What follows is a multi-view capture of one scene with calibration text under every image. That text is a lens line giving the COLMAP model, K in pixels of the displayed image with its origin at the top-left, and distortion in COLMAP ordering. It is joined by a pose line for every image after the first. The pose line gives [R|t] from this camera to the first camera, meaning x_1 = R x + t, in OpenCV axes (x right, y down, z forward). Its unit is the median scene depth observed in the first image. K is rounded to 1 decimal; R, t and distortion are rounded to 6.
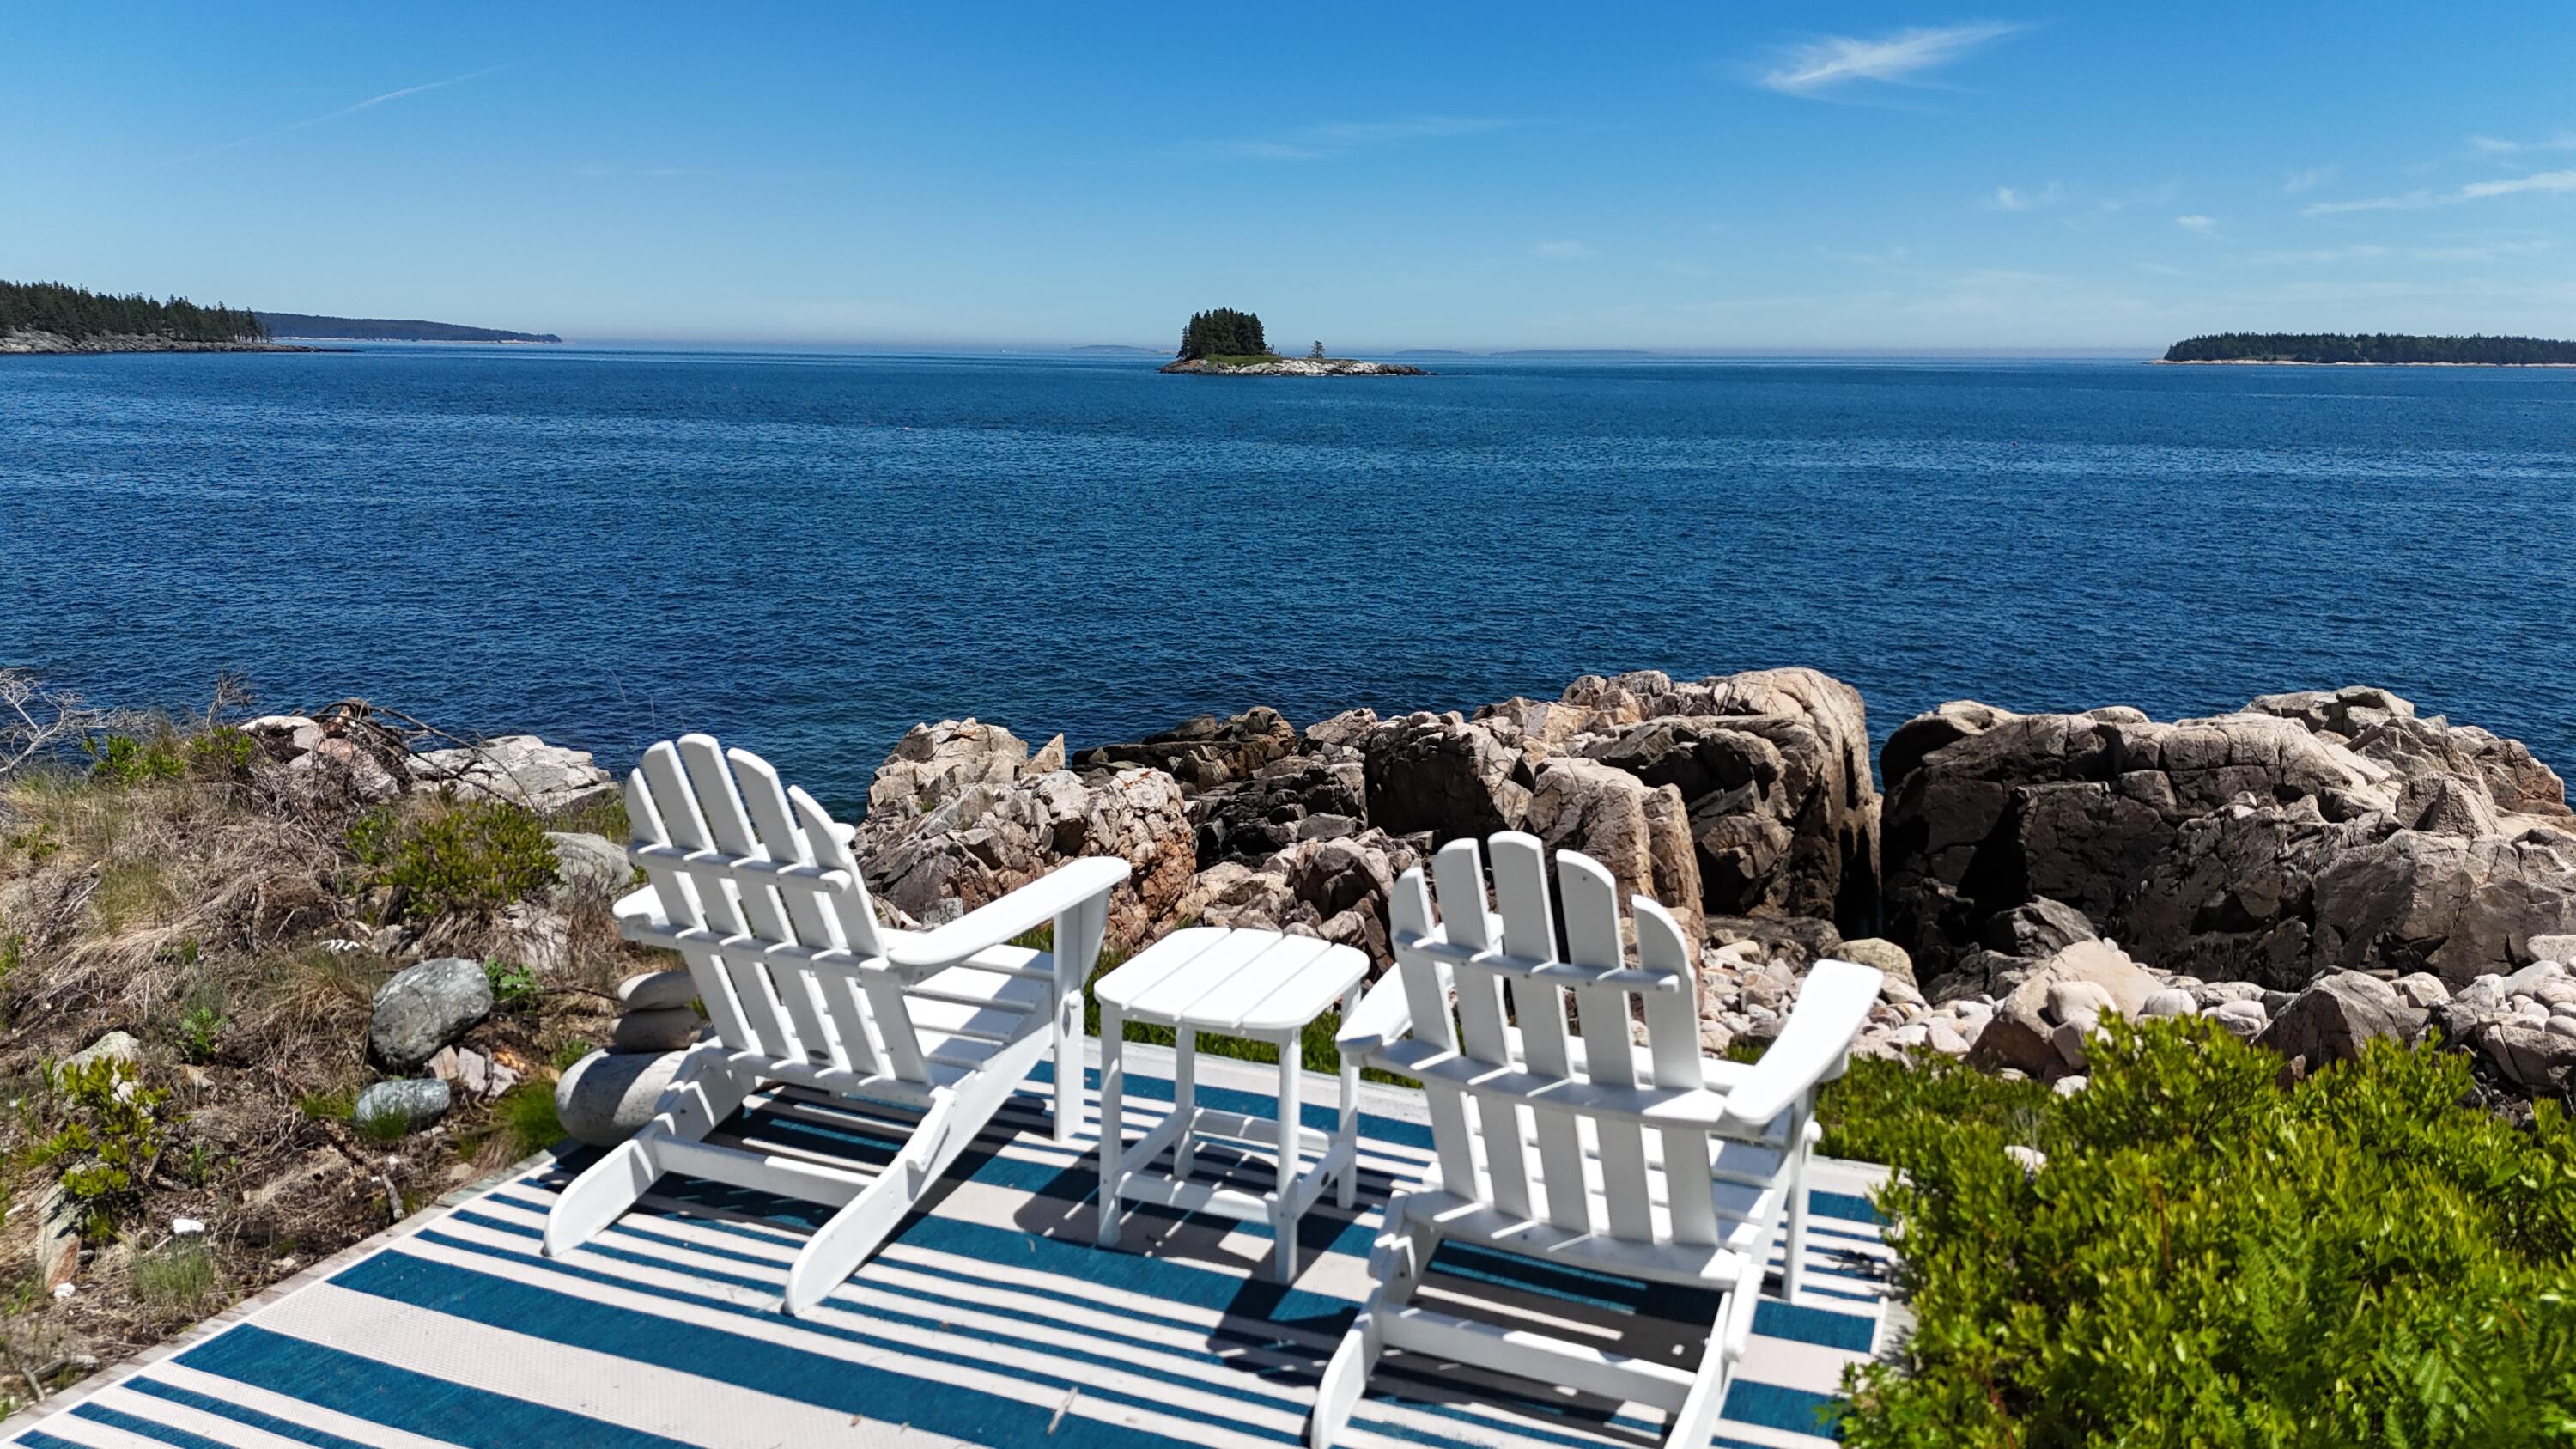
lens RADIAL K [[1889.7, 0, 1298.3], [0, 1889.7, 720.9], [0, 0, 1]] dist [0.070058, -0.064826]
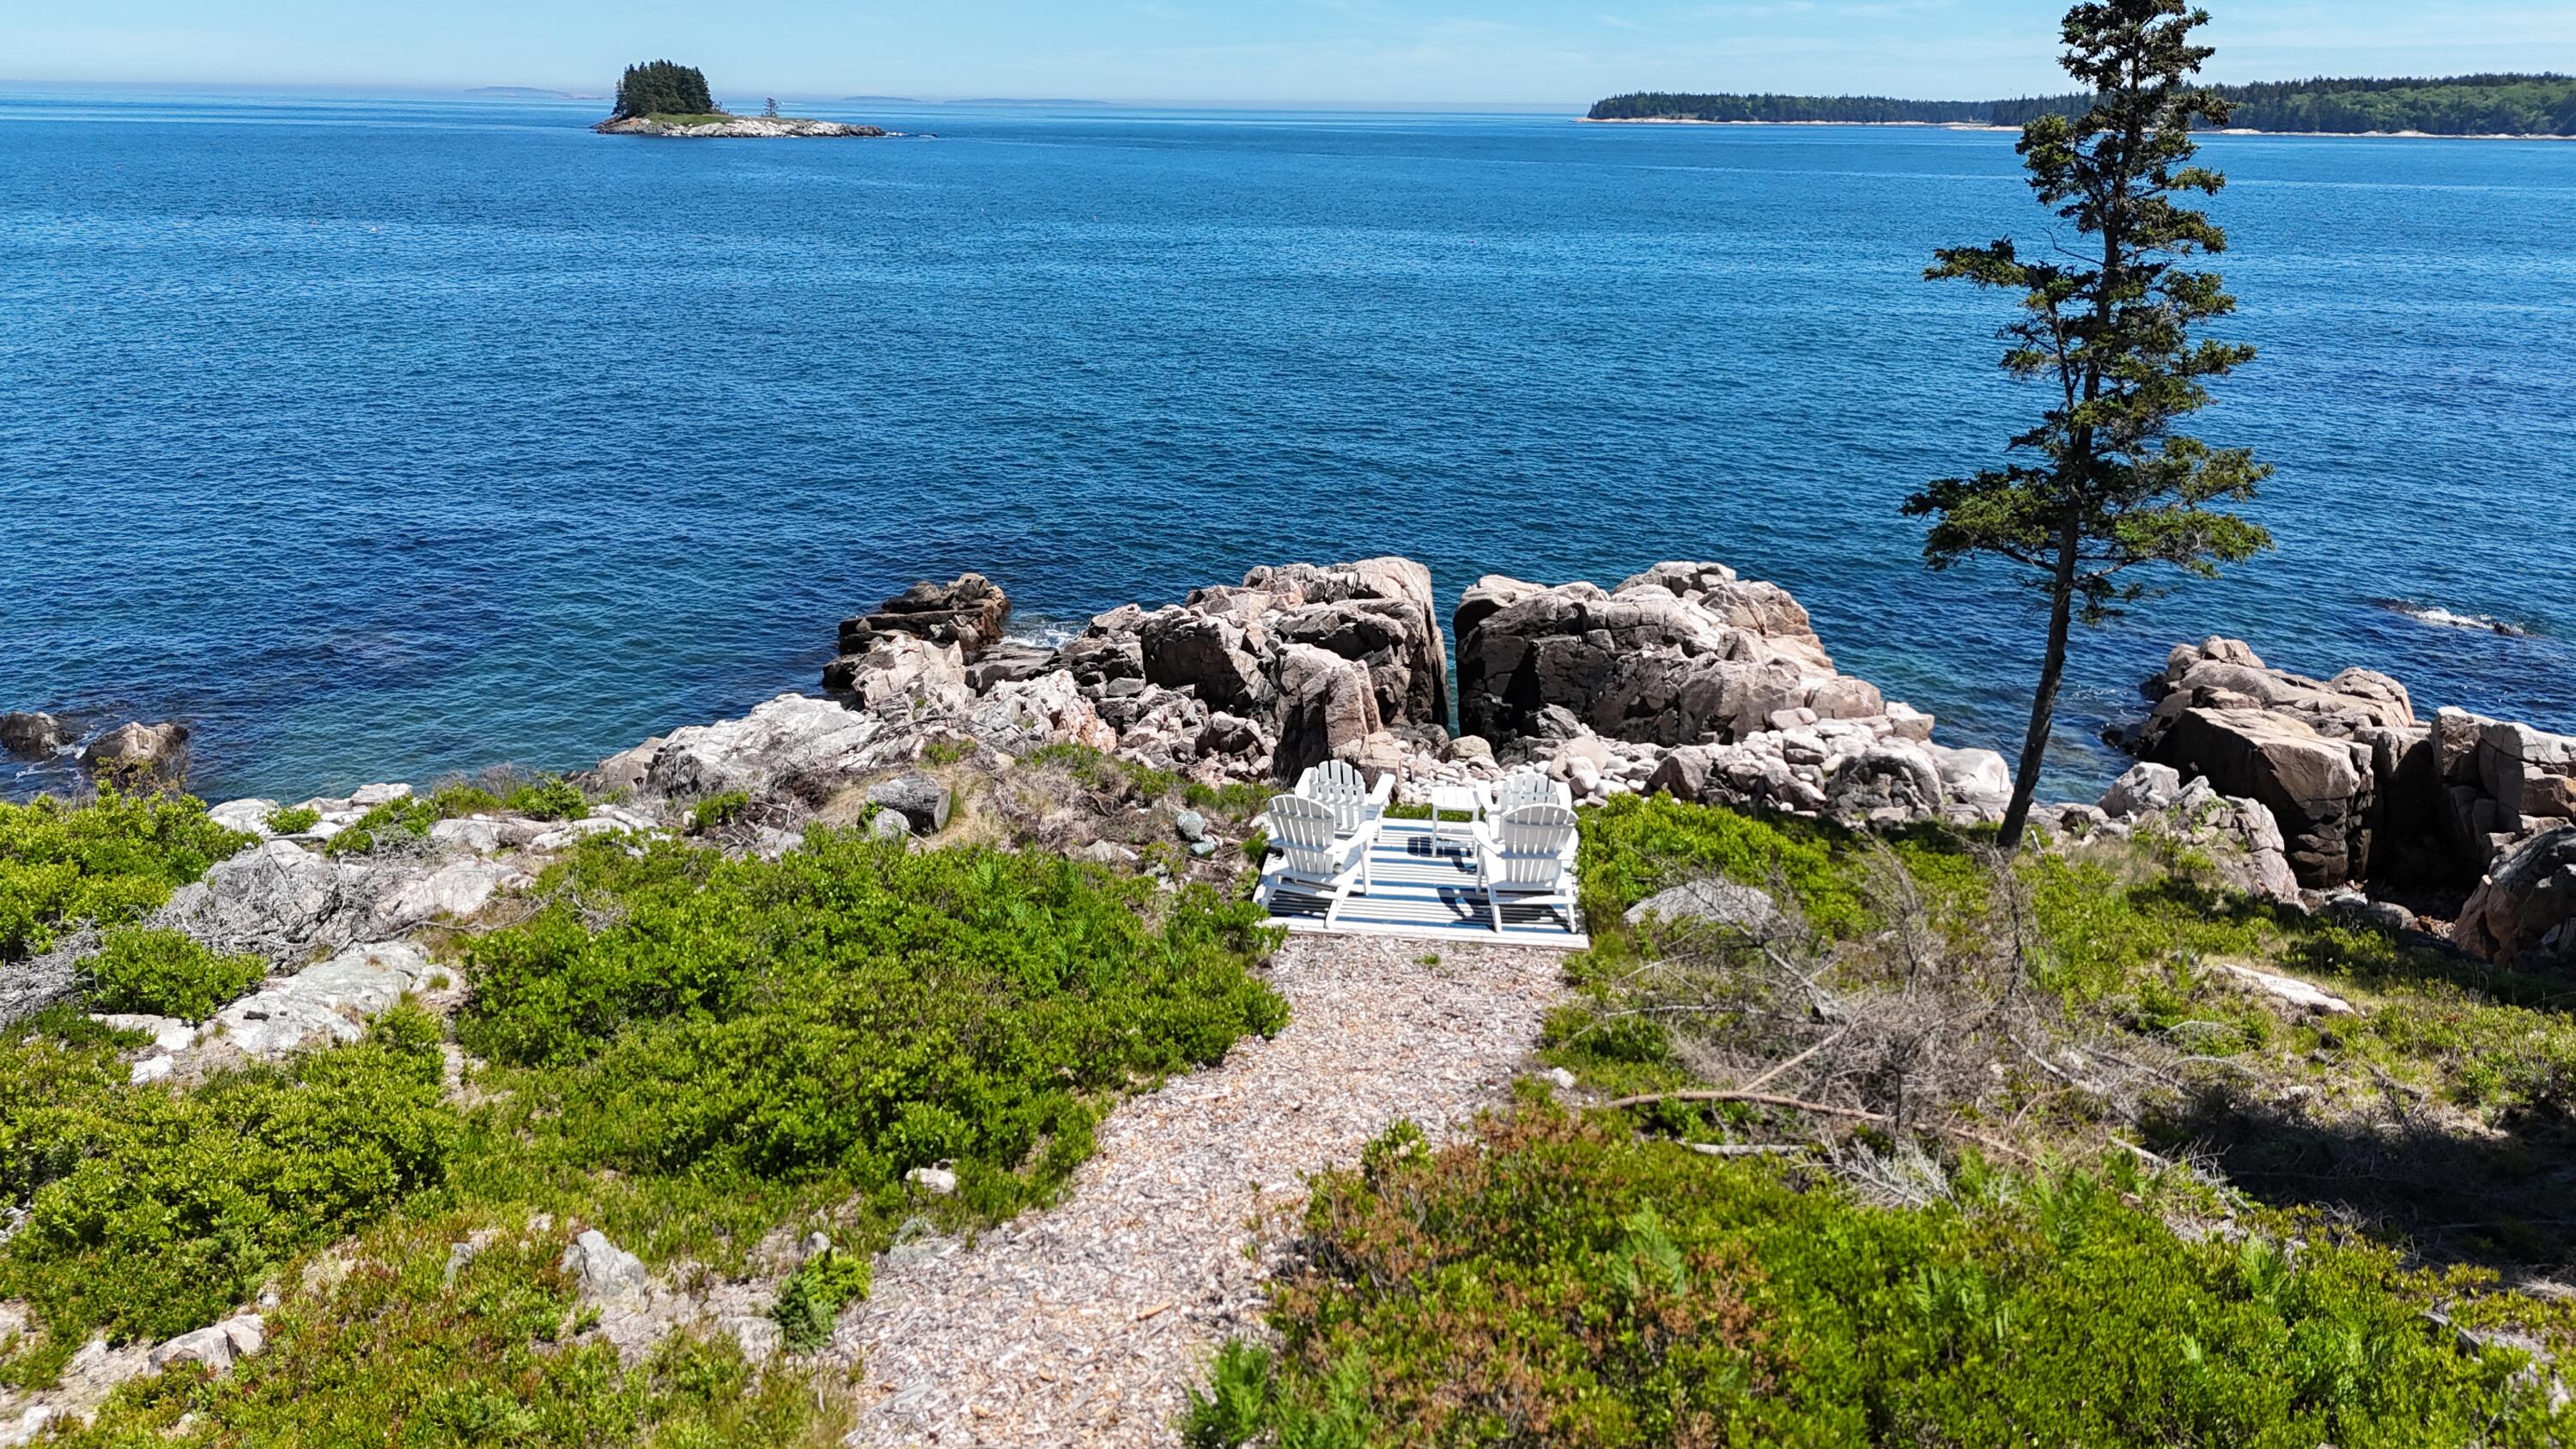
lens RADIAL K [[1889.7, 0, 1298.7], [0, 1889.7, 714.6], [0, 0, 1]] dist [0.070058, -0.064826]
pose [[0.962453, -0.079038, 0.259688, -0.267380], [0.047345, 0.990885, 0.126116, -0.116823], [-0.267288, -0.109086, 0.957422, -0.574216]]
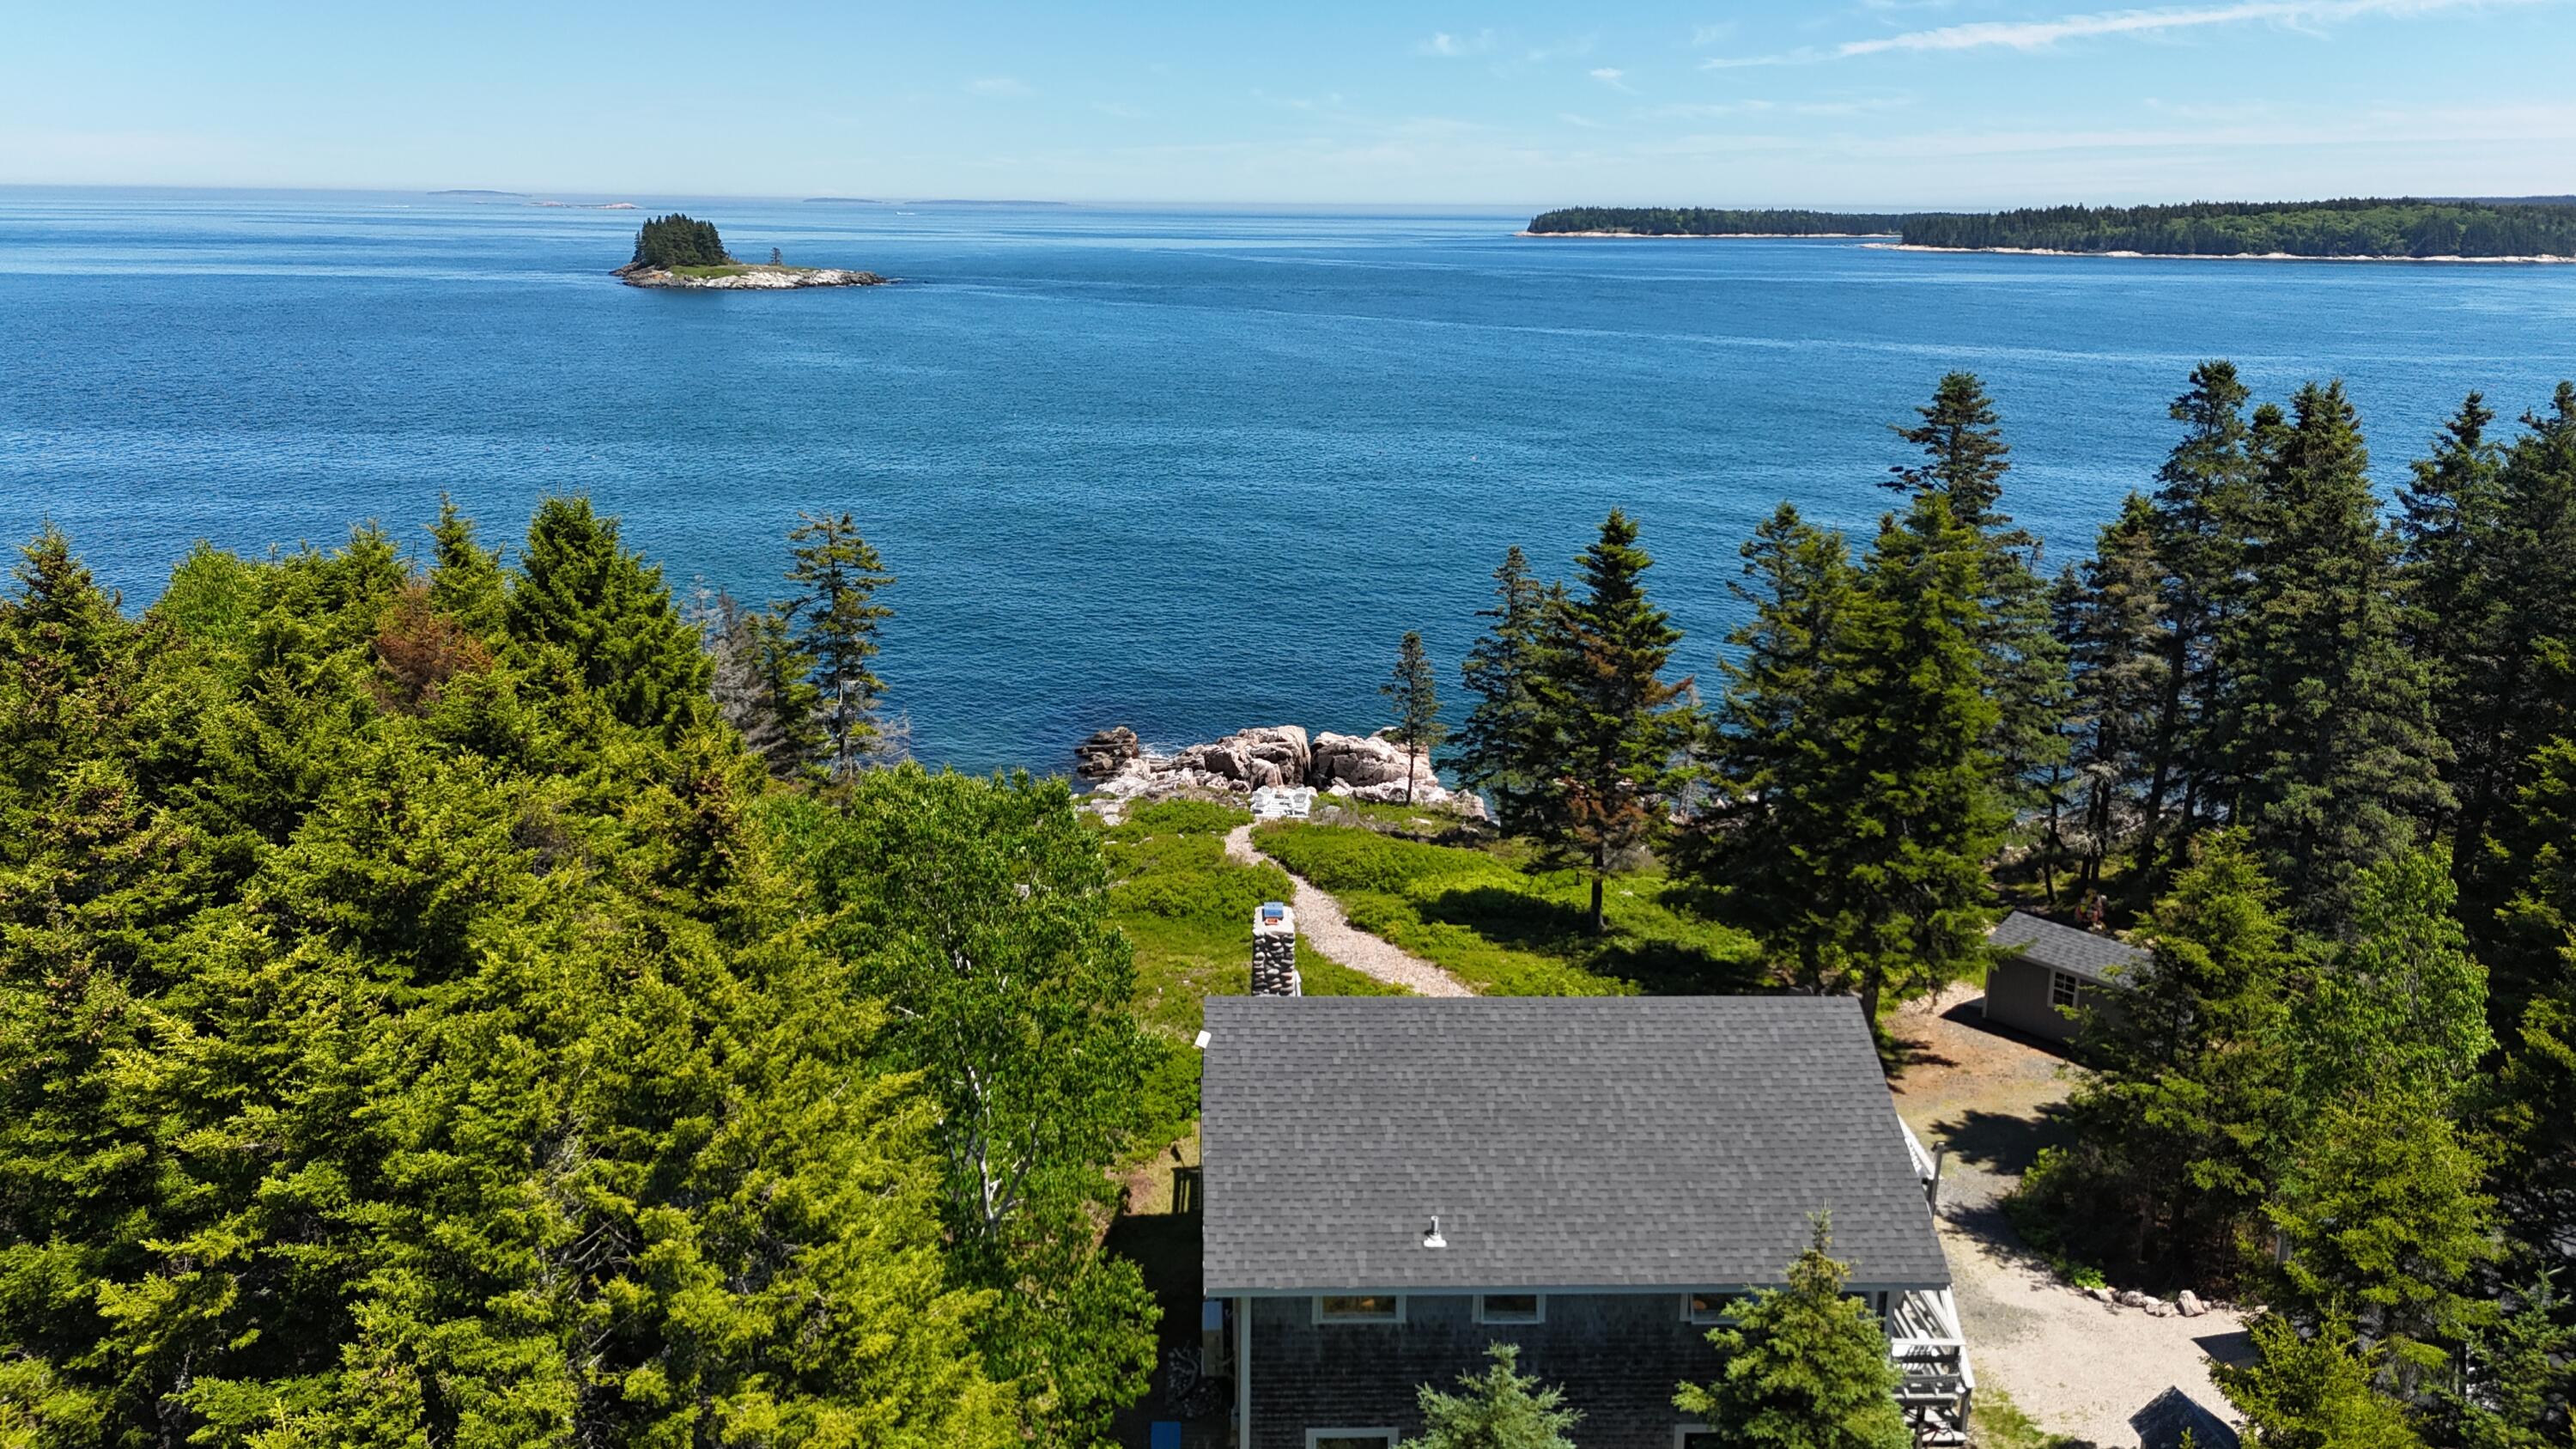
lens RADIAL K [[1889.7, 0, 1301.3], [0, 1889.7, 711.9], [0, 0, 1]] dist [0.070058, -0.064826]
pose [[0.955442, -0.075001, 0.285490, -1.131249], [0.054219, 0.995317, 0.080026, -0.481038], [-0.290155, -0.060981, 0.955035, -3.751363]]
